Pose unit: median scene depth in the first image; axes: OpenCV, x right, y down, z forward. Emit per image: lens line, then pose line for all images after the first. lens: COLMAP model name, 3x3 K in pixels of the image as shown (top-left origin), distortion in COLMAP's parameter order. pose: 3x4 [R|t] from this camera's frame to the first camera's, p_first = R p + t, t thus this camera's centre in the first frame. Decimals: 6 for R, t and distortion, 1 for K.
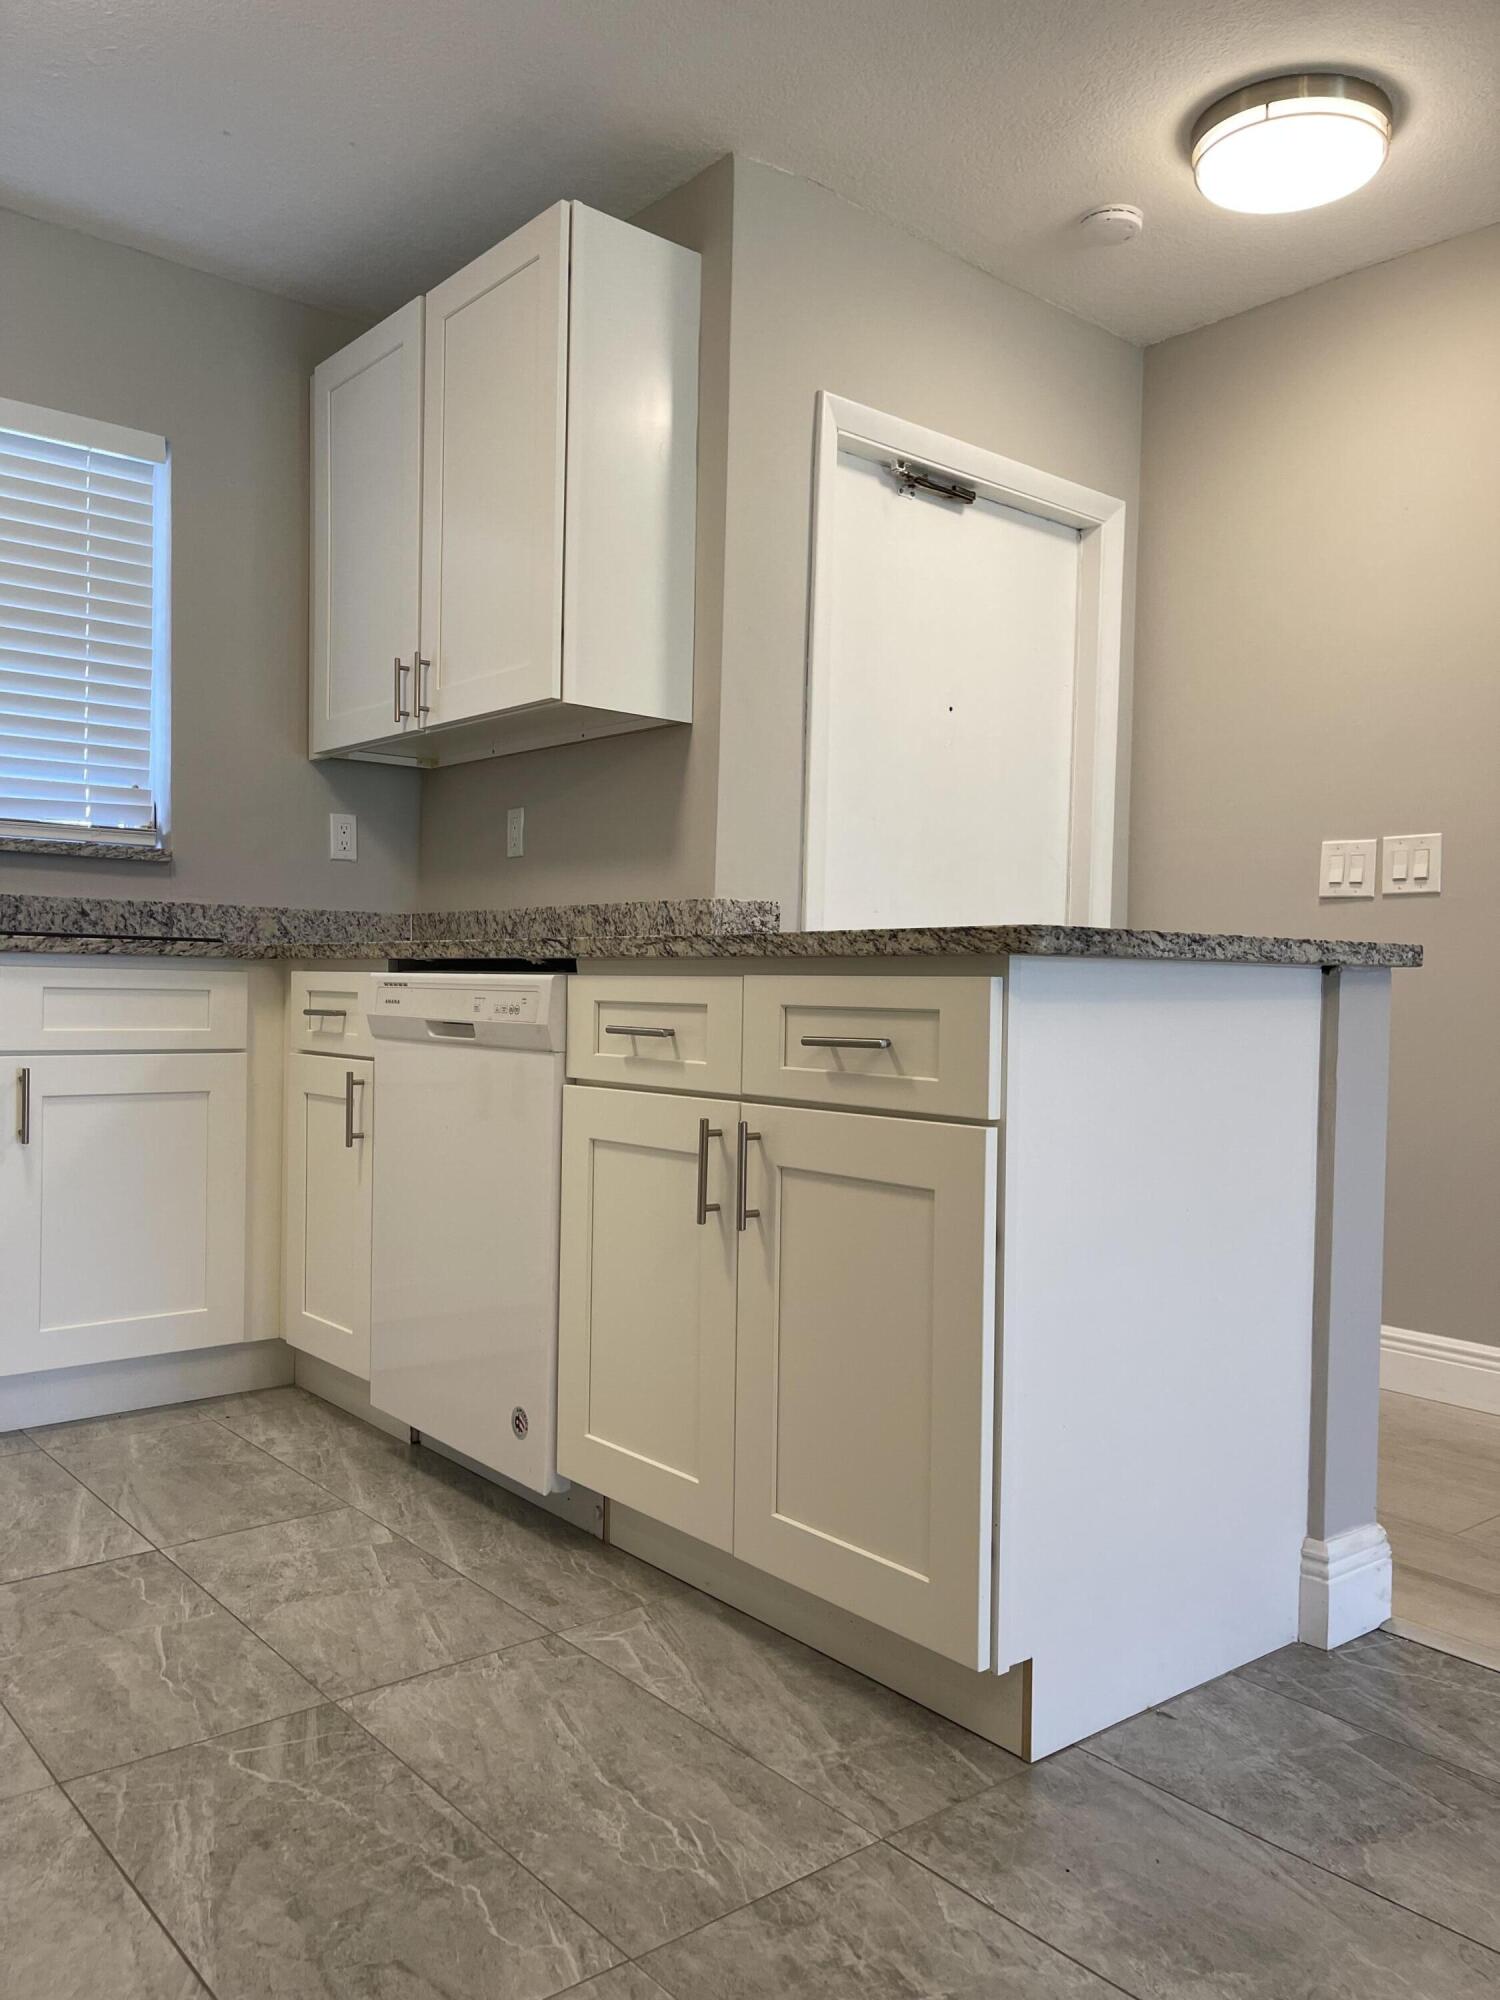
lens RADIAL K [[1522.4, 0, 758.8], [0, 1522.4, 1013.0], [0, 0, 1]] dist [0.046802, -0.067196]
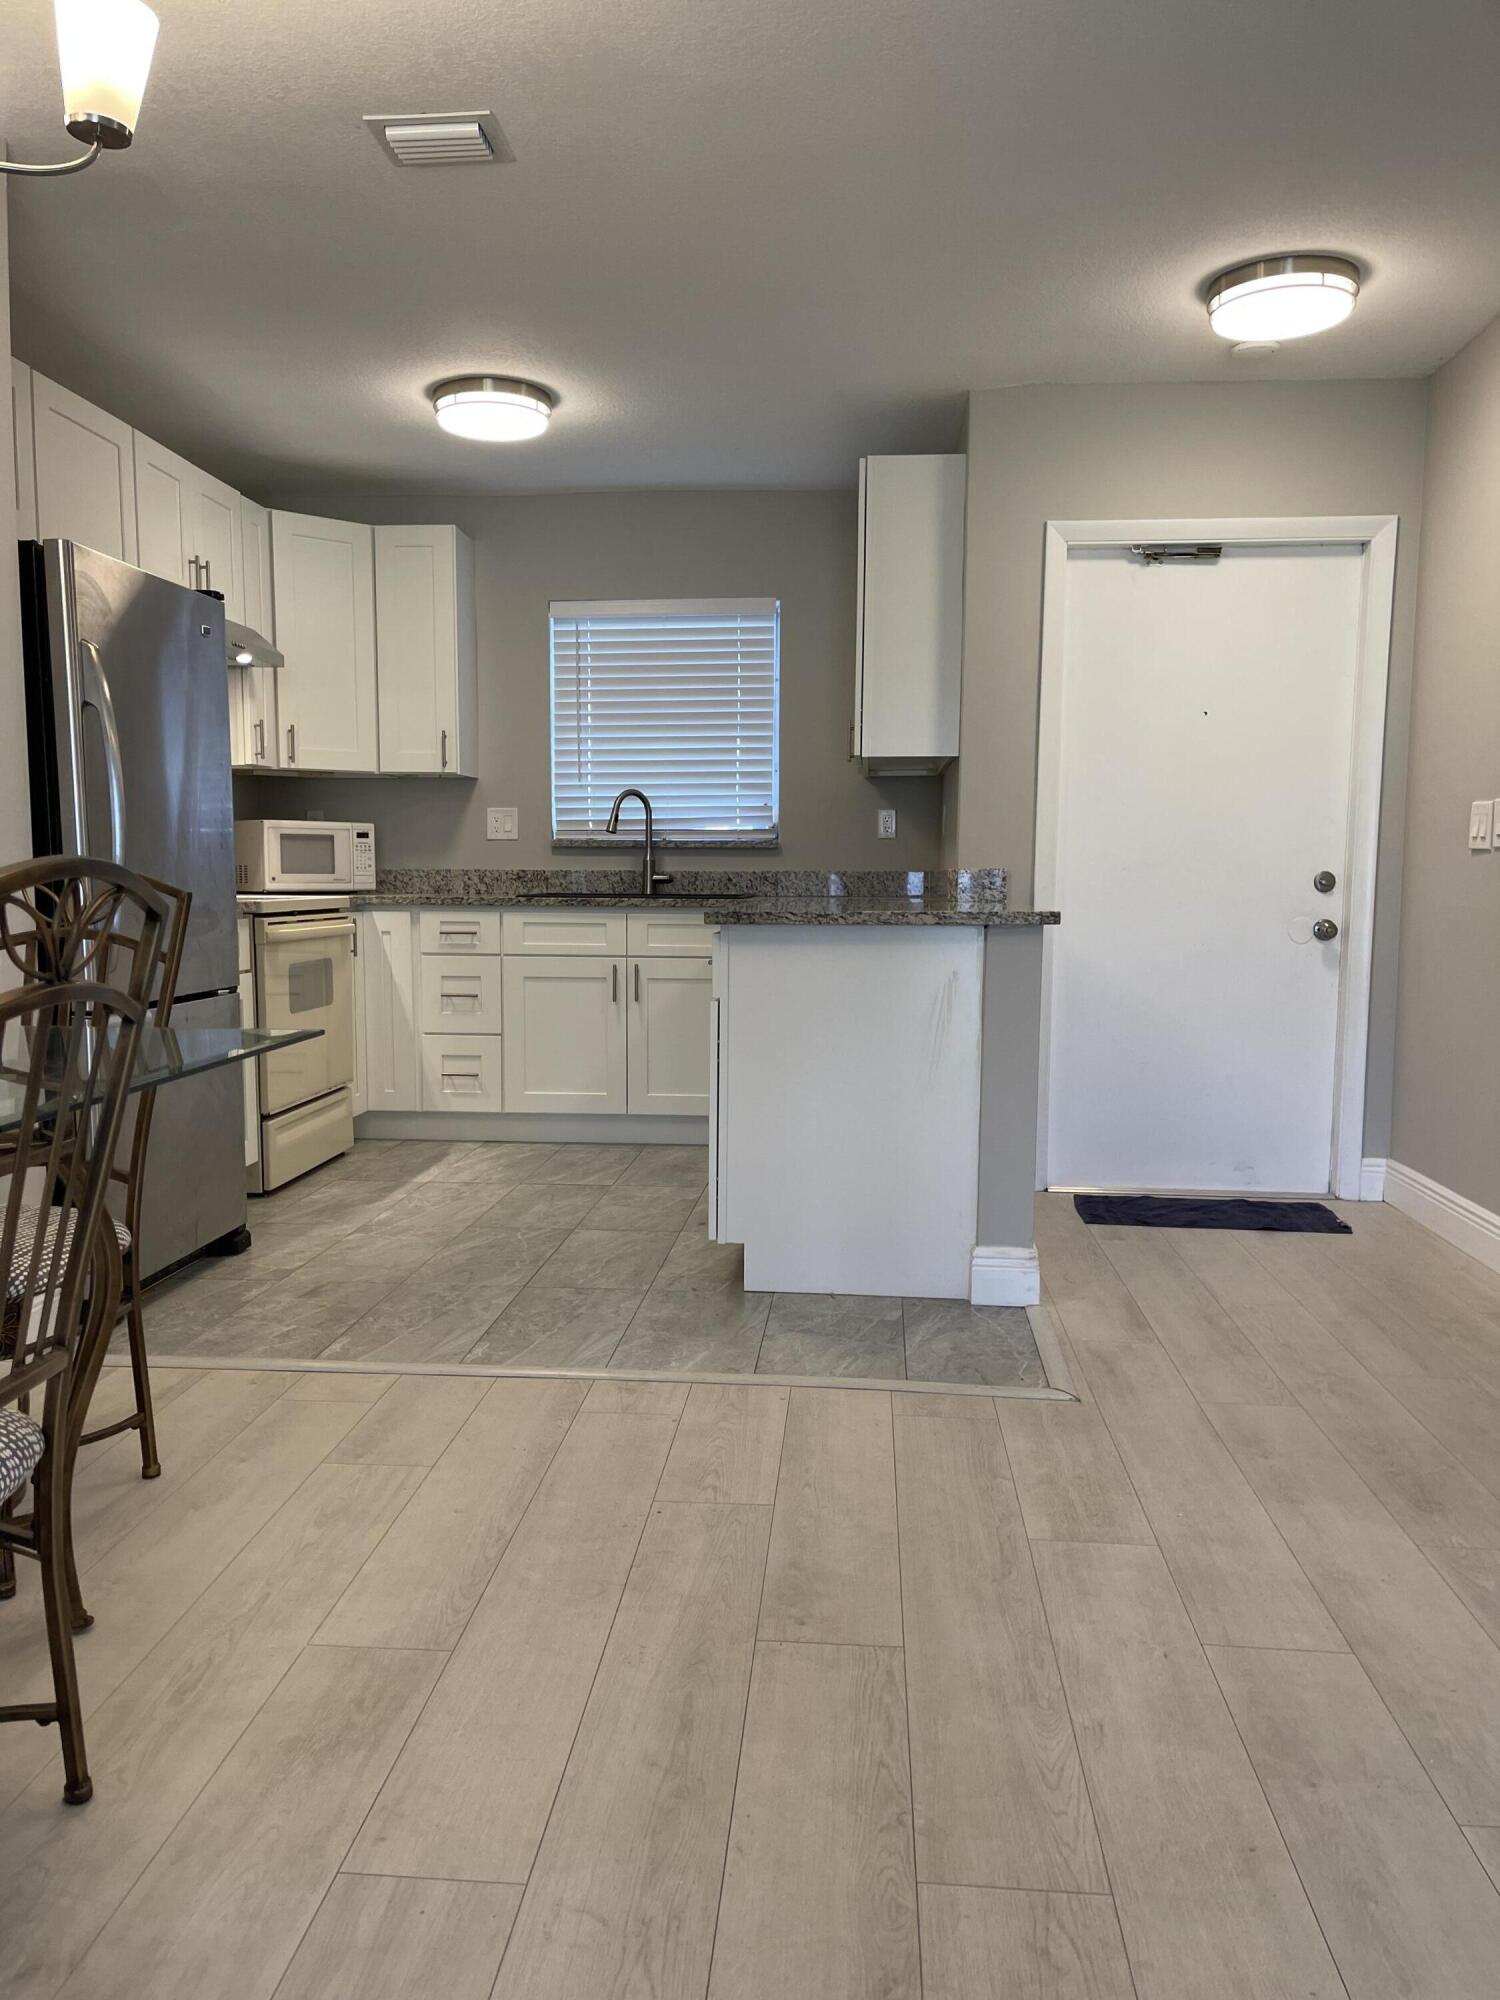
lens RADIAL K [[1516.1, 0, 745.8], [0, 1516.1, 1014.5], [0, 0, 1]] dist [0.072841, -0.089263]
pose [[0.710164, 0.049486, -0.702295, 1.006305], [-0.003322, 0.997751, 0.066945, -0.031126], [0.704028, -0.045208, 0.708732, -0.312035]]
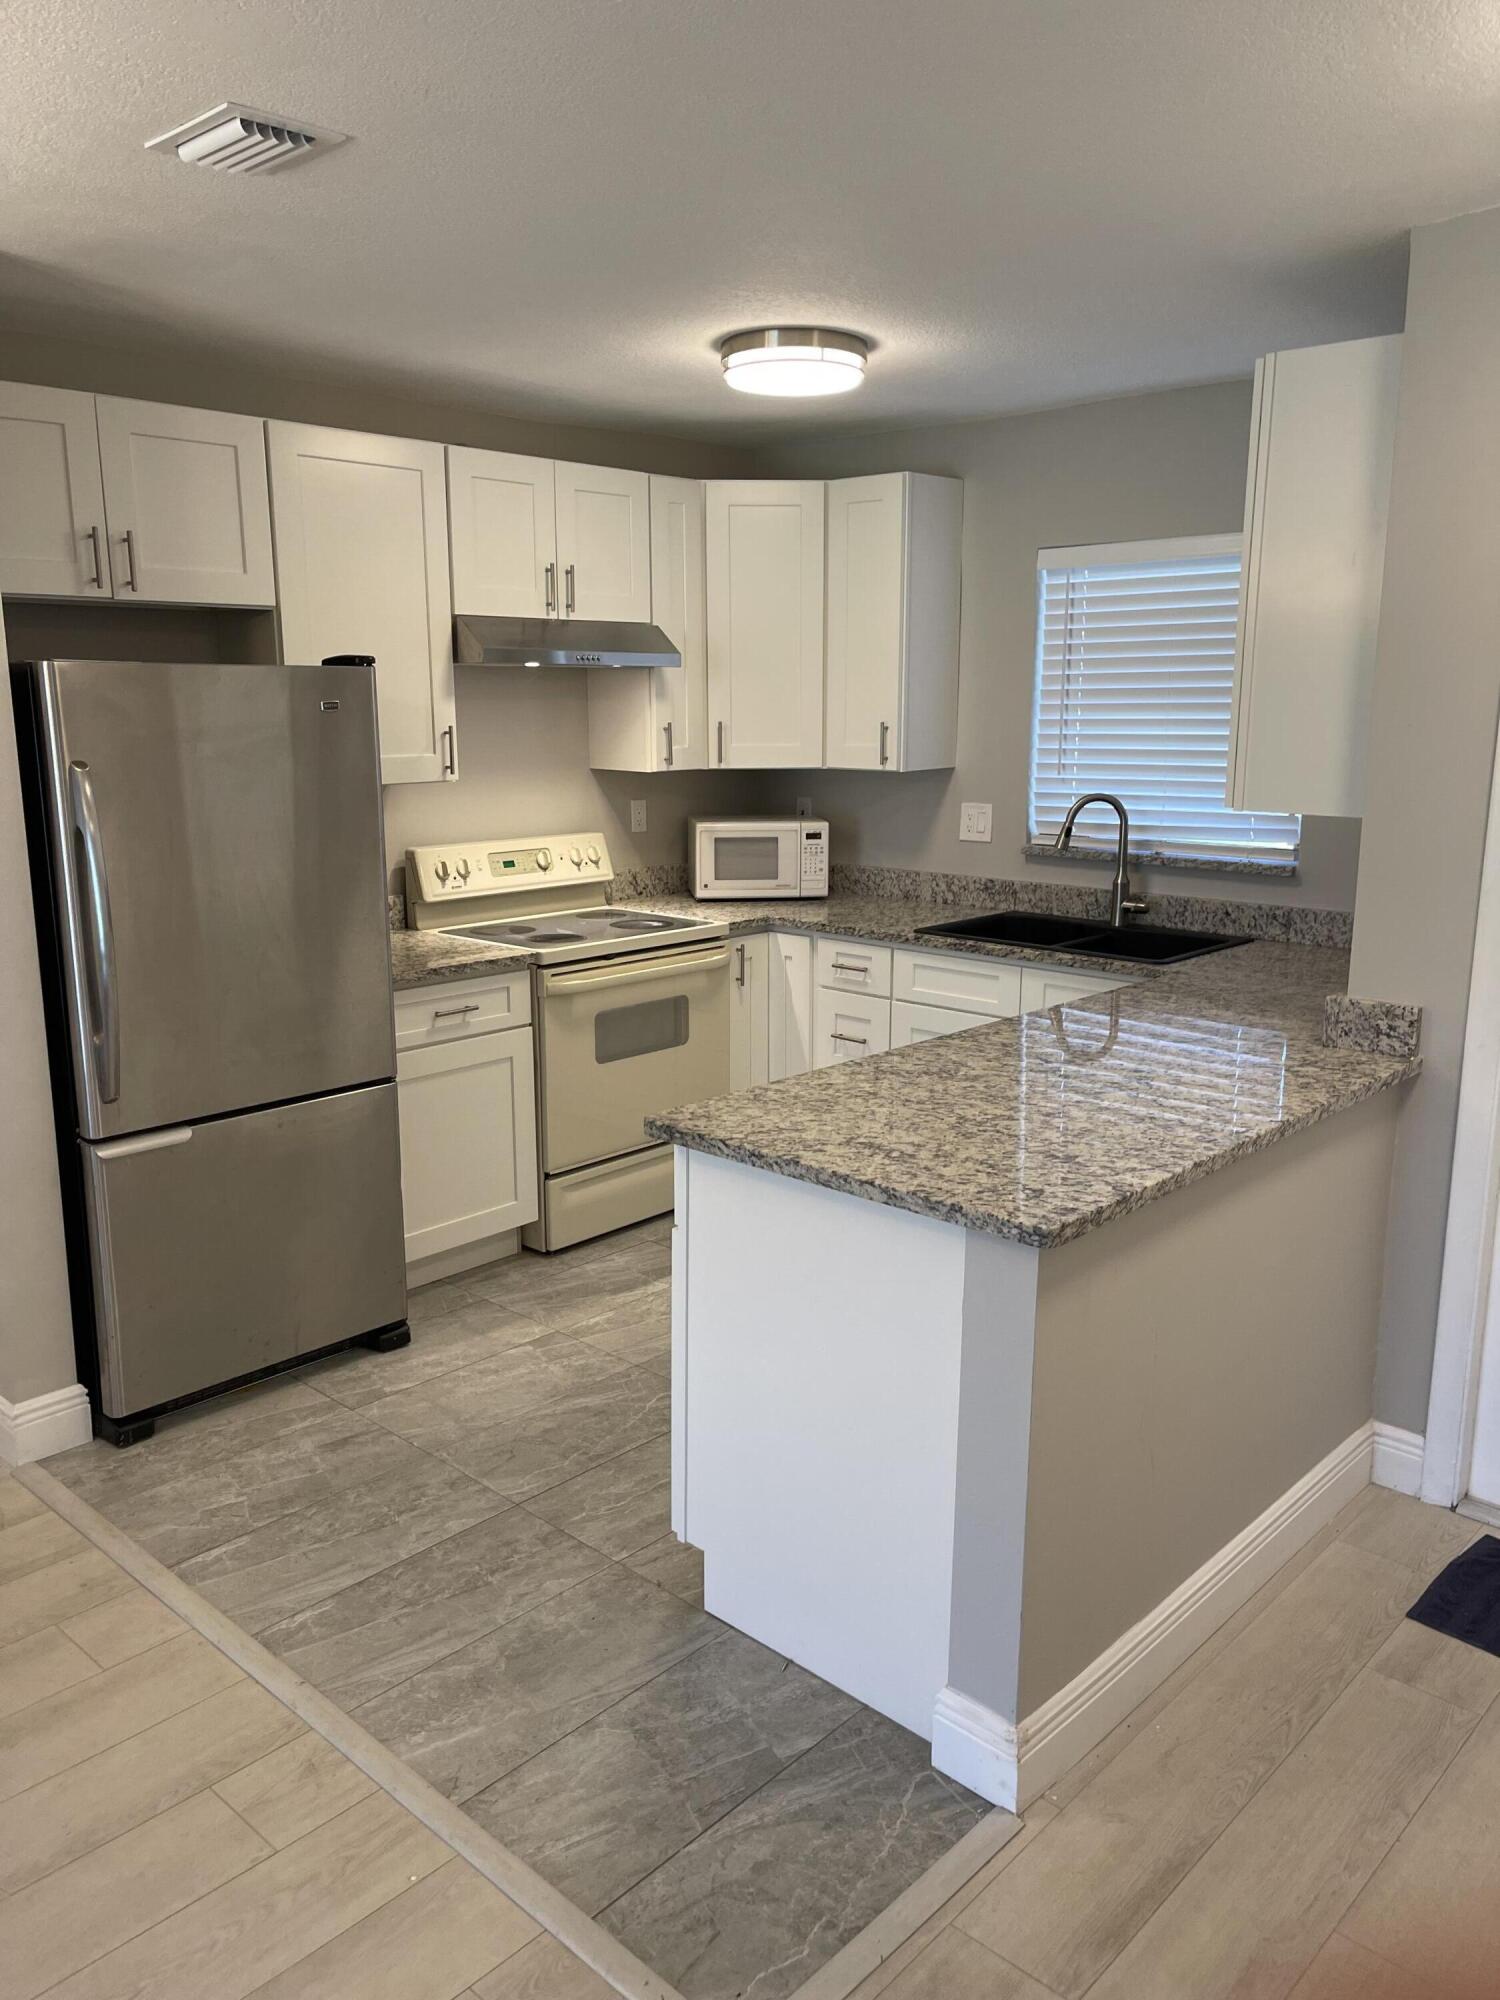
lens RADIAL K [[1515.2, 0, 765.3], [0, 1515.2, 994.9], [0, 0, 1]] dist [0.071183, -0.089934]
pose [[0.130478, 0.176617, -0.975593, 0.997493], [-0.017867, 0.984264, 0.175797, -0.269148], [0.991290, -0.005507, 0.131581, 0.507549]]
